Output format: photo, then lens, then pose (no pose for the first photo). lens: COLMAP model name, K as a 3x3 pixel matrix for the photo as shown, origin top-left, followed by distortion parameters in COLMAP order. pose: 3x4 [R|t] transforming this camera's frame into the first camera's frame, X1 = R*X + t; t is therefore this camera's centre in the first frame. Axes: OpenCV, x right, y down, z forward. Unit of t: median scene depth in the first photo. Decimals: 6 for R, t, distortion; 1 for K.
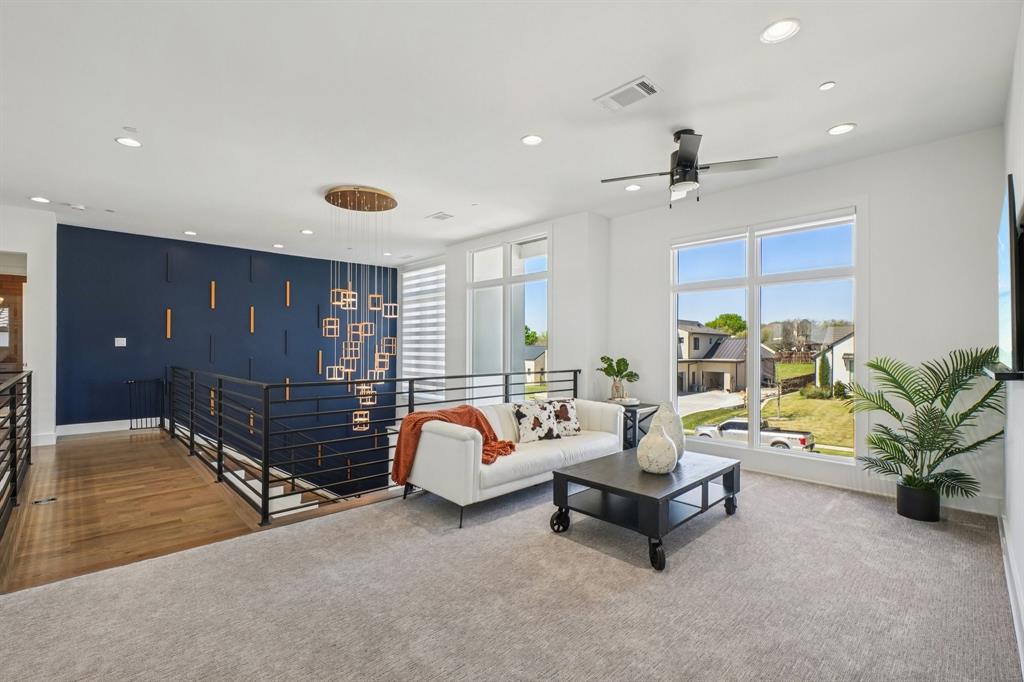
lens RADIAL K [[453.4, 0, 501.7], [0, 453.4, 350.8], [0, 0, 1]] dist [-0.002344, -0.000228]
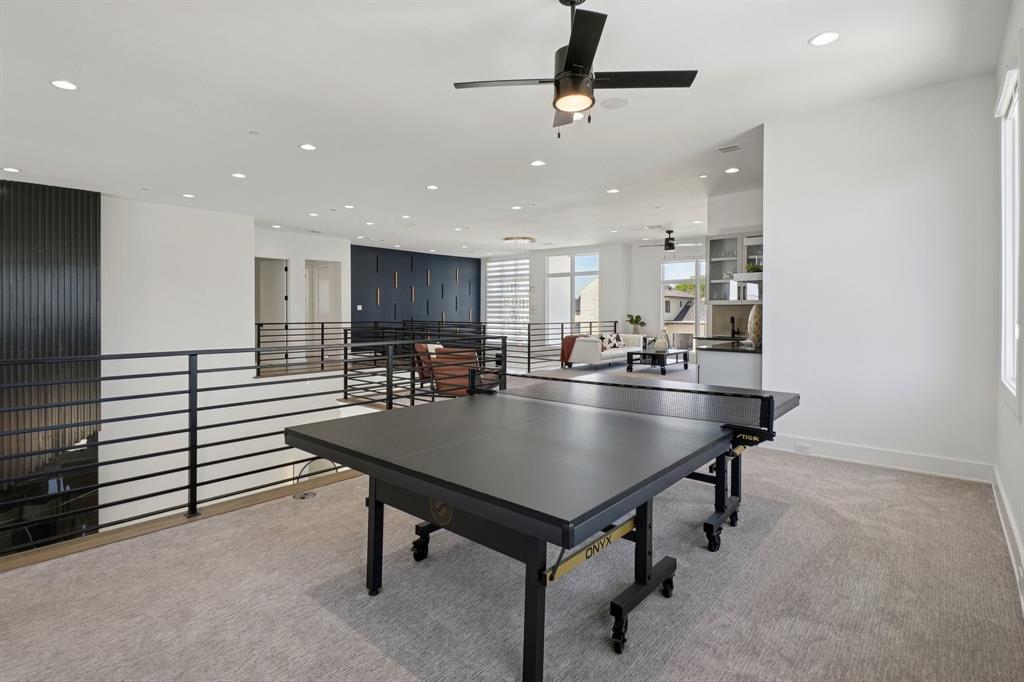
lens RADIAL K [[517.3, 0, 499.1], [0, 517.3, 320.8], [0, 0, 1]] dist [0.025239, -0.000068]
pose [[0.995560, -0.005599, 0.093958, -0.689486], [0.004521, 0.999922, 0.011675, 0.013291], [-0.094016, -0.011199, 0.995508, -1.520144]]
